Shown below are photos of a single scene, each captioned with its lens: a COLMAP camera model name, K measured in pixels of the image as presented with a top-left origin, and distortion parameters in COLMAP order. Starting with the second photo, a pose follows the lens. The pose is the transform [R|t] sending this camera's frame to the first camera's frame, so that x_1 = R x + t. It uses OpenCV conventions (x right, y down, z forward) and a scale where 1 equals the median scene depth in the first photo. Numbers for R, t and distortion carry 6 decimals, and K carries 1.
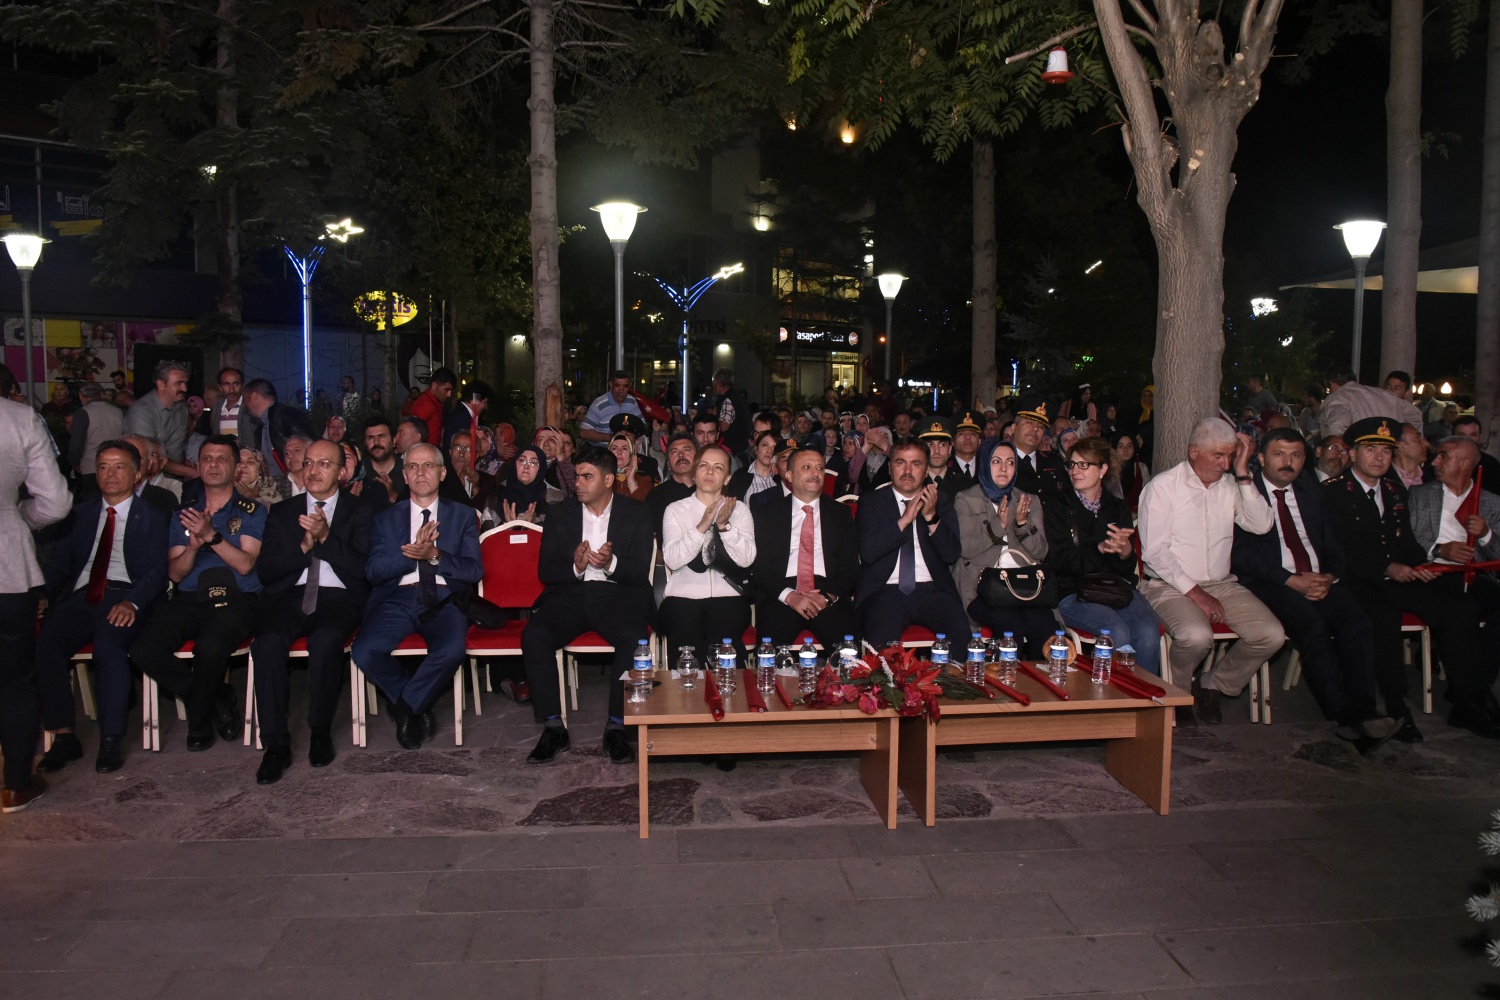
lens RADIAL K [[1165.7, 0, 746.2], [0, 1165.7, 507.2], [0, 0, 1]] dist [-0.039177, -0.005882]
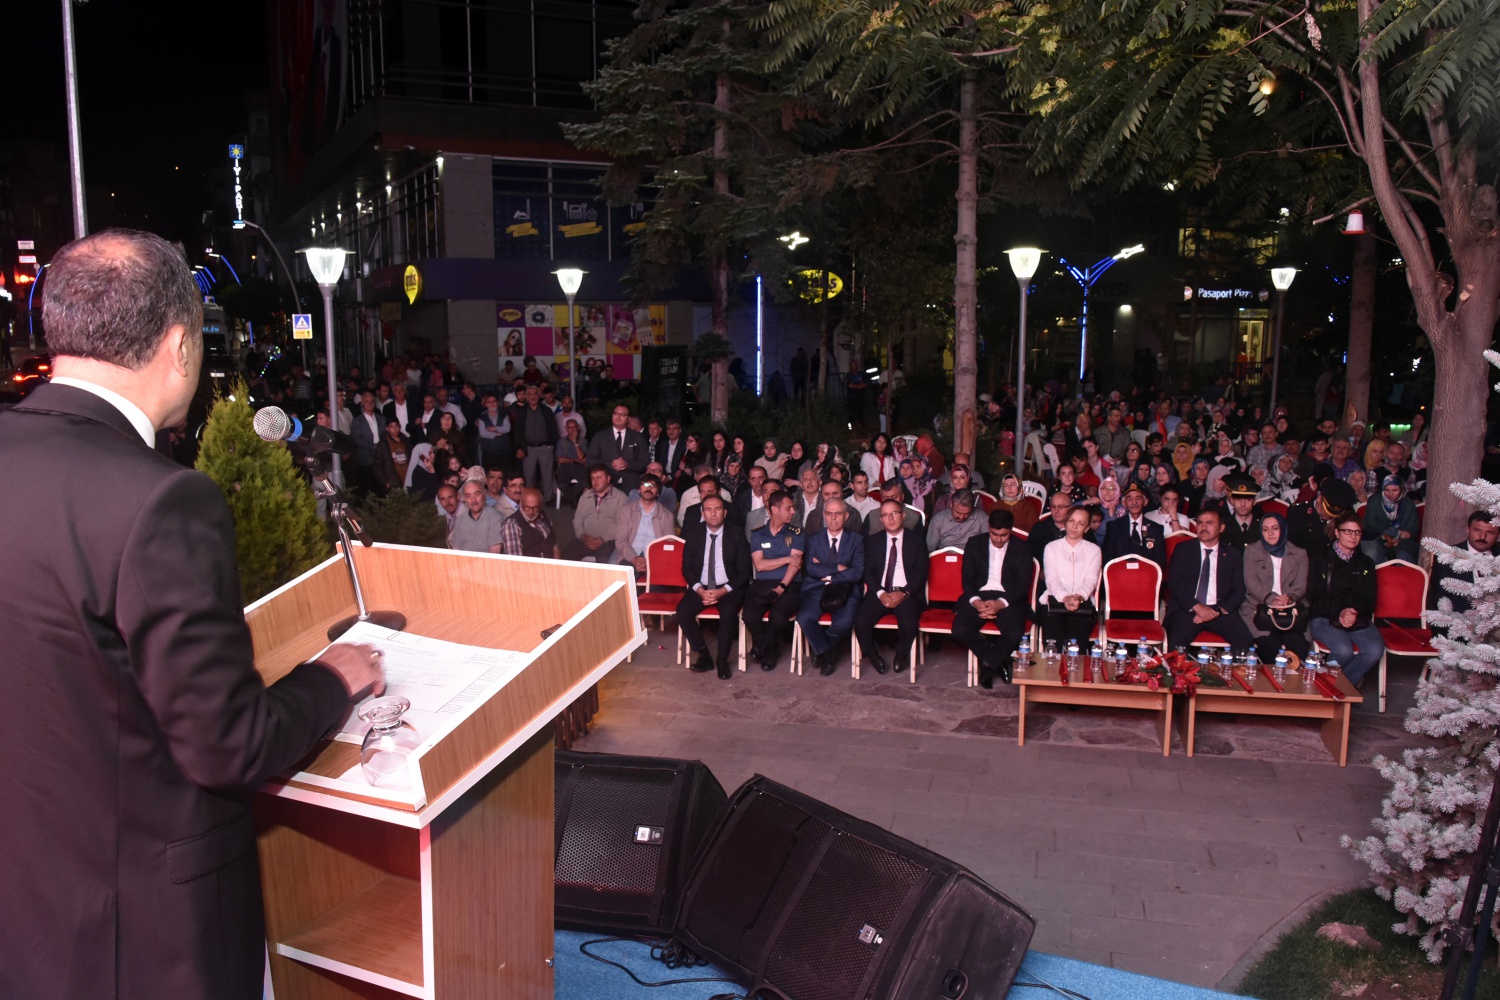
lens RADIAL K [[1165.7, 0, 746.2], [0, 1165.7, 507.2], [0, 0, 1]] dist [-0.039177, -0.005882]
pose [[0.943208, 0.045149, -0.329120, 0.065594], [-0.024597, 0.997493, 0.066347, -0.146675], [0.331290, -0.054484, 0.941954, -0.619869]]
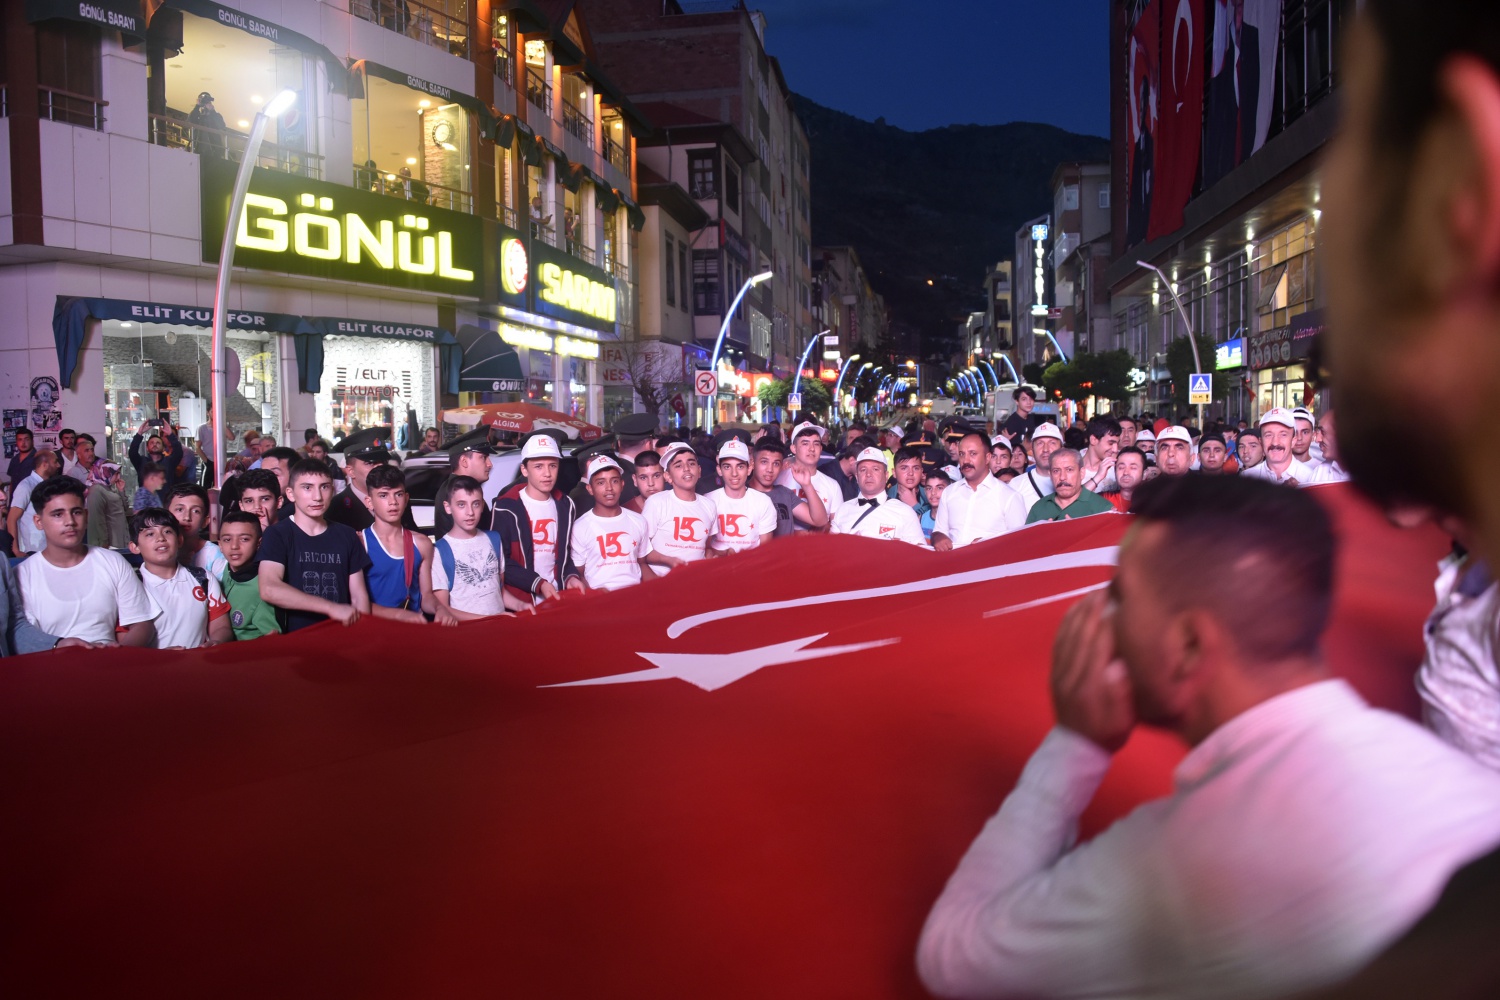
lens RADIAL K [[1251.1, 0, 742.6], [0, 1251.1, 516.2], [0, 0, 1]] dist [-0.068887, -0.002477]
pose [[0.597324, 0.037705, -0.801113, -1.183777], [-0.060040, 0.998194, 0.002214, 0.013448], [0.799750, 0.046776, 0.598508, -0.238235]]
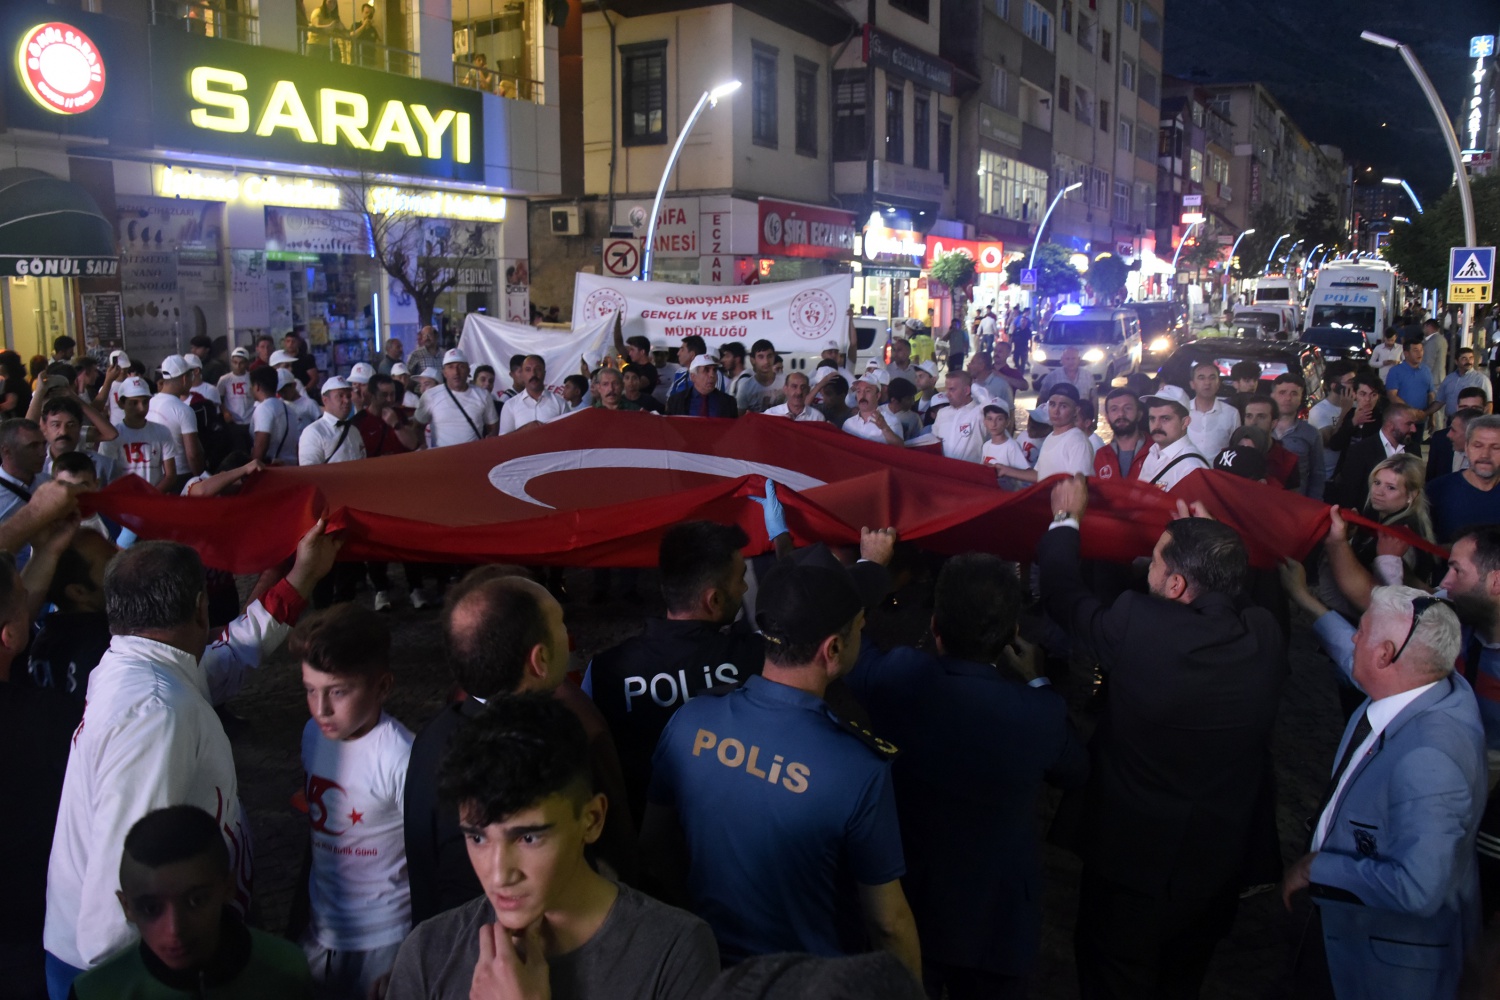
lens RADIAL K [[1275.3, 0, 747.5], [0, 1275.3, 516.2], [0, 0, 1]] dist [-0.063255, 0.045209]
pose [[0.285414, 0.152114, -0.946256, -2.006991], [-0.096048, 0.986894, 0.129676, -0.319327], [0.953579, 0.053874, 0.296283, 2.177458]]
